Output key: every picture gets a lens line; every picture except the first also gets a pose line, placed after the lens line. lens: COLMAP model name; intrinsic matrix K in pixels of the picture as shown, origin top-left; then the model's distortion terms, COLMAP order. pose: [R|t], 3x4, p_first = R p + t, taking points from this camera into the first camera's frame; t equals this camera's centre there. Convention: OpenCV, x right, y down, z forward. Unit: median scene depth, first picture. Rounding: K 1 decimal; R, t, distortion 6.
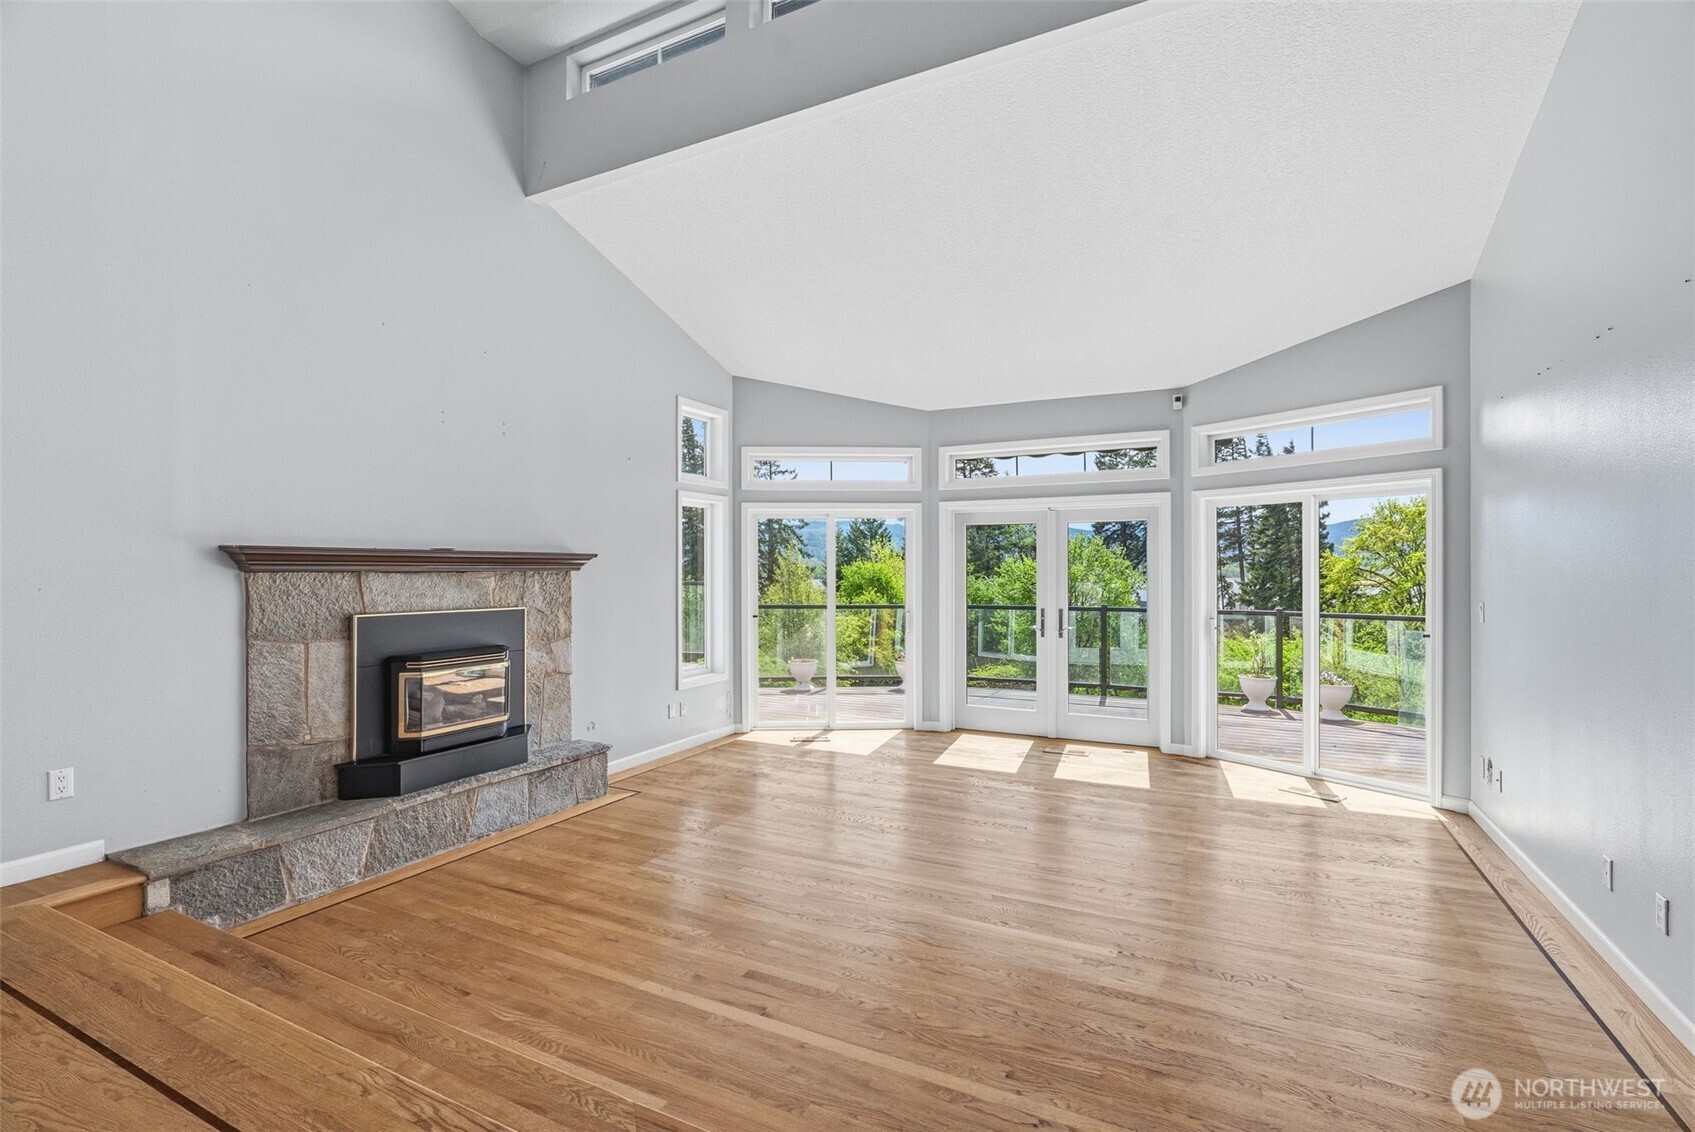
lens RADIAL K [[774.0, 0, 843.8], [0, 774.0, 572.6], [0, 0, 1]] dist [-0.014159, 0.003466]
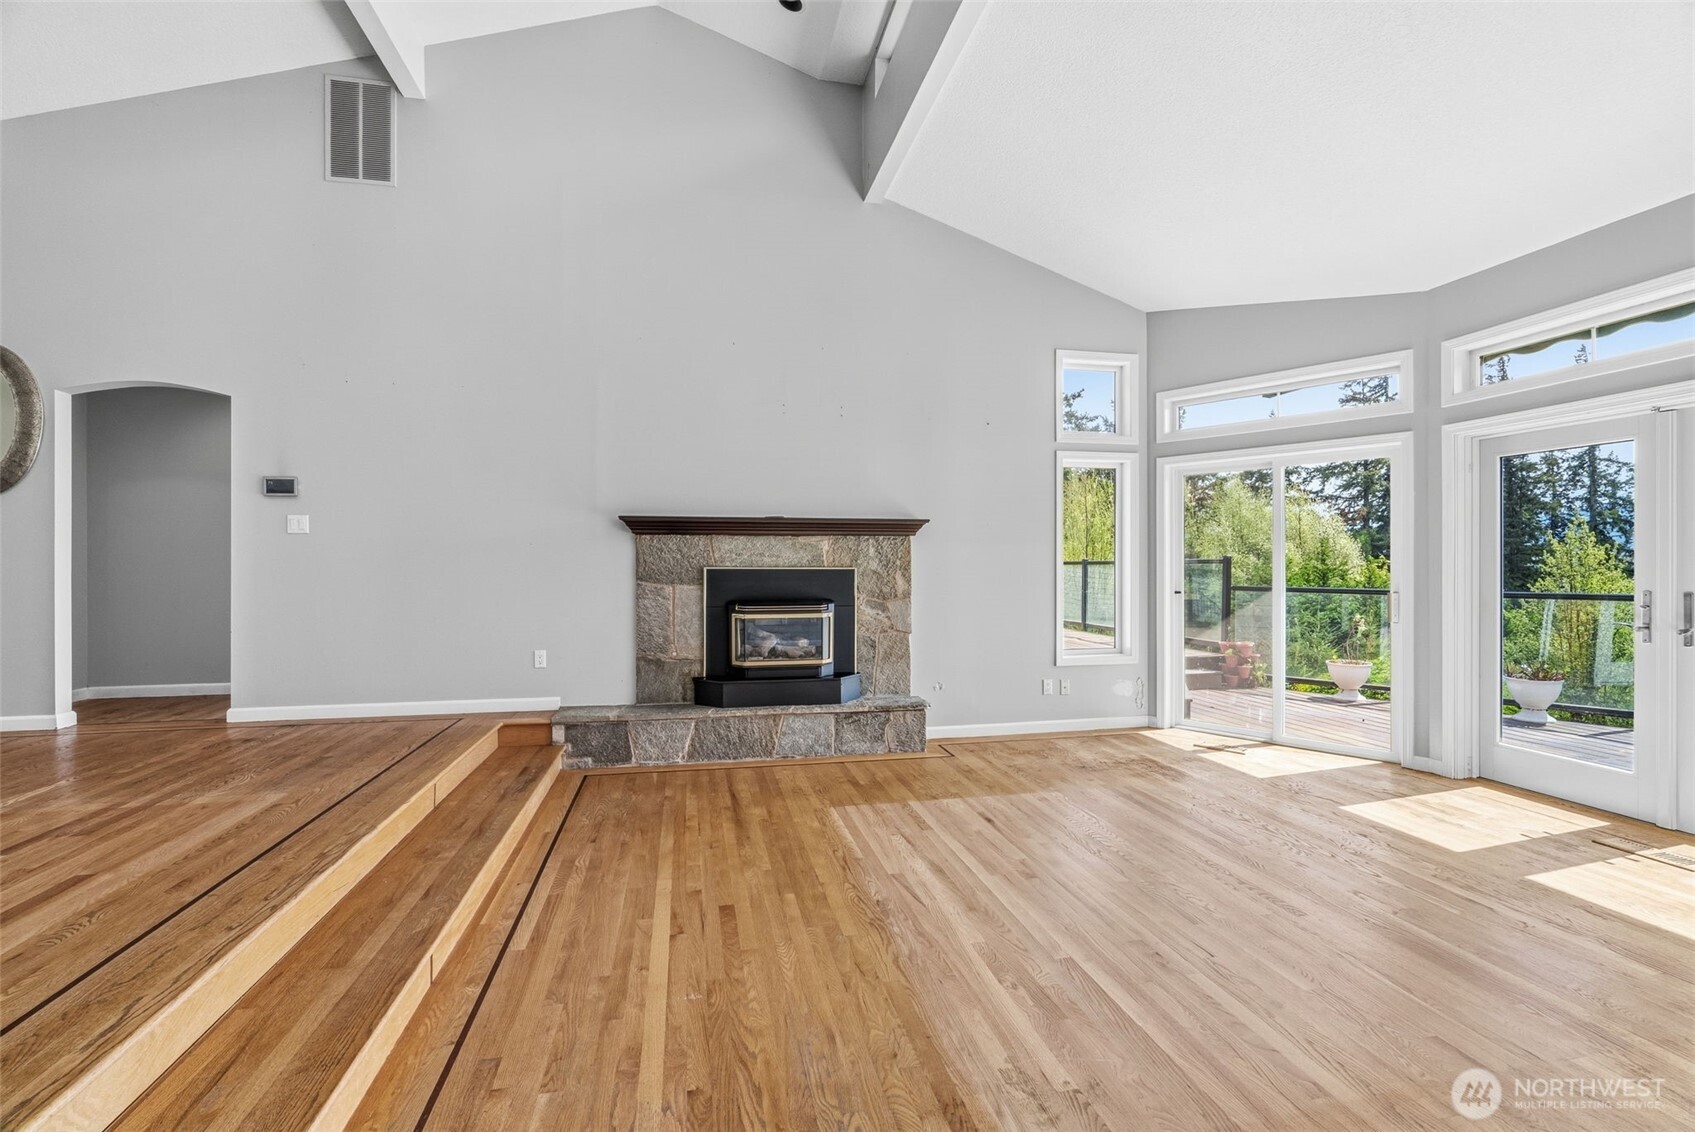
lens RADIAL K [[774.0, 0, 860.0], [0, 774.0, 567.7], [0, 0, 1]] dist [-0.014159, 0.003466]
pose [[0.626585, 0.003508, -0.779345, 0.534382], [-0.003698, 0.999992, 0.001528, 0.049358], [0.779344, 0.001924, 0.626593, 0.343840]]
